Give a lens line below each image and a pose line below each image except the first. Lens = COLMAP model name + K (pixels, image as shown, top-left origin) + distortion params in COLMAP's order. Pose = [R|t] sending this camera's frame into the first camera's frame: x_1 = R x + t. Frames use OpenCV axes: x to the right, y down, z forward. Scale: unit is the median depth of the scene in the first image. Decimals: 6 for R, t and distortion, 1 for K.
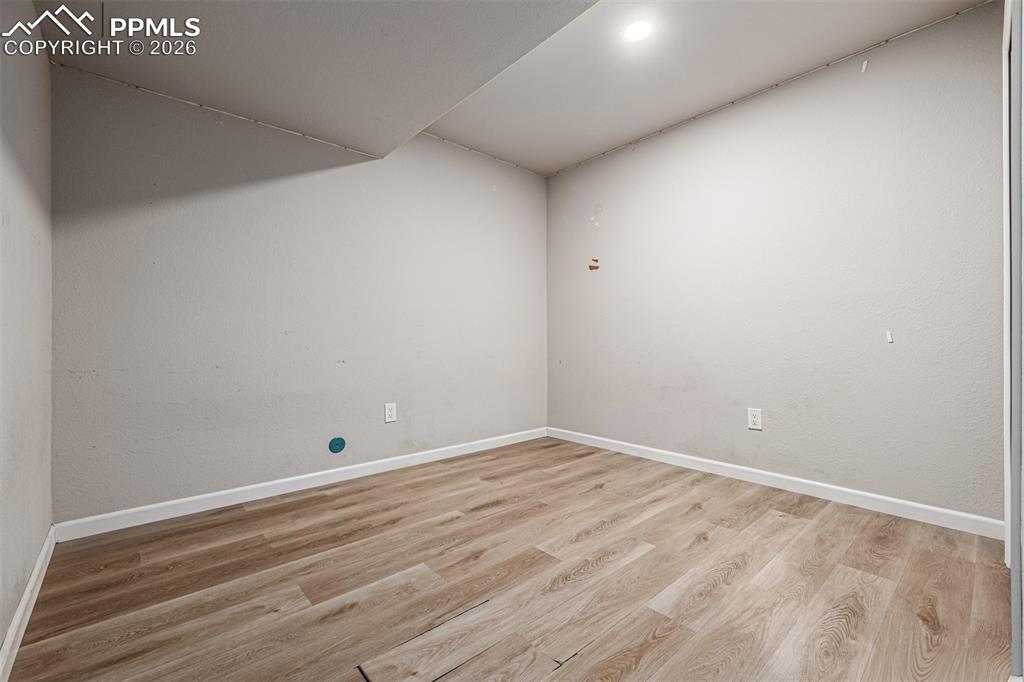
lens RADIAL K [[431.9, 0, 513.5], [0, 431.9, 339.1], [0, 0, 1]] dist [0.002099, -0.000274]
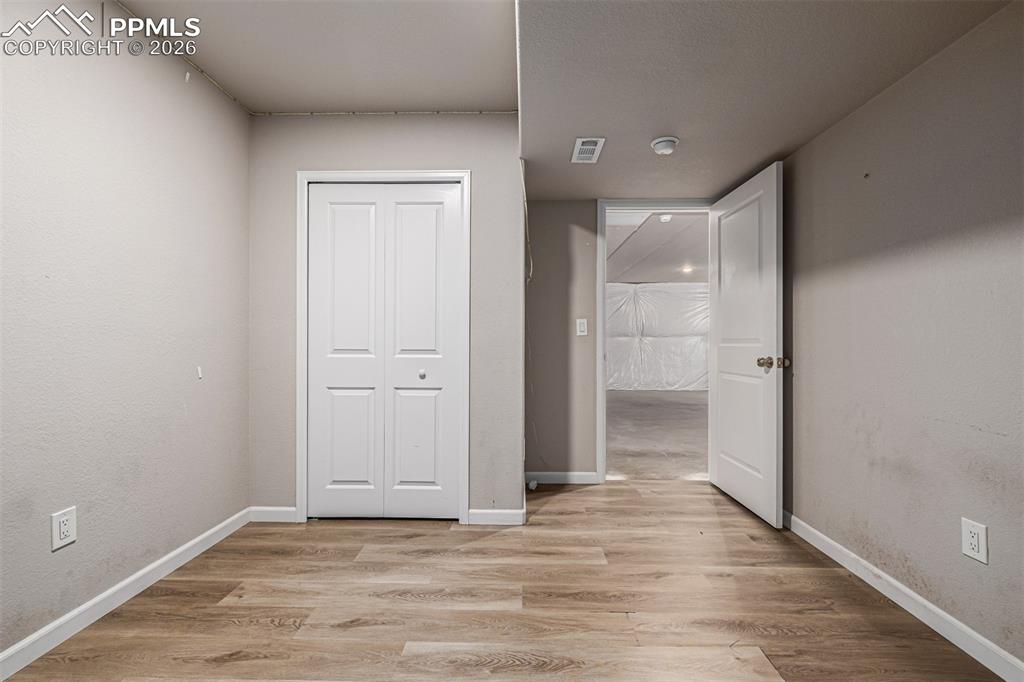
lens RADIAL K [[431.9, 0, 513.5], [0, 431.9, 339.1], [0, 0, 1]] dist [0.002099, -0.000274]
pose [[-0.724556, 0.002932, 0.689209, -0.387202], [-0.002698, 0.999971, -0.007090, -0.091592], [-0.689210, -0.006997, -0.724528, 1.463244]]
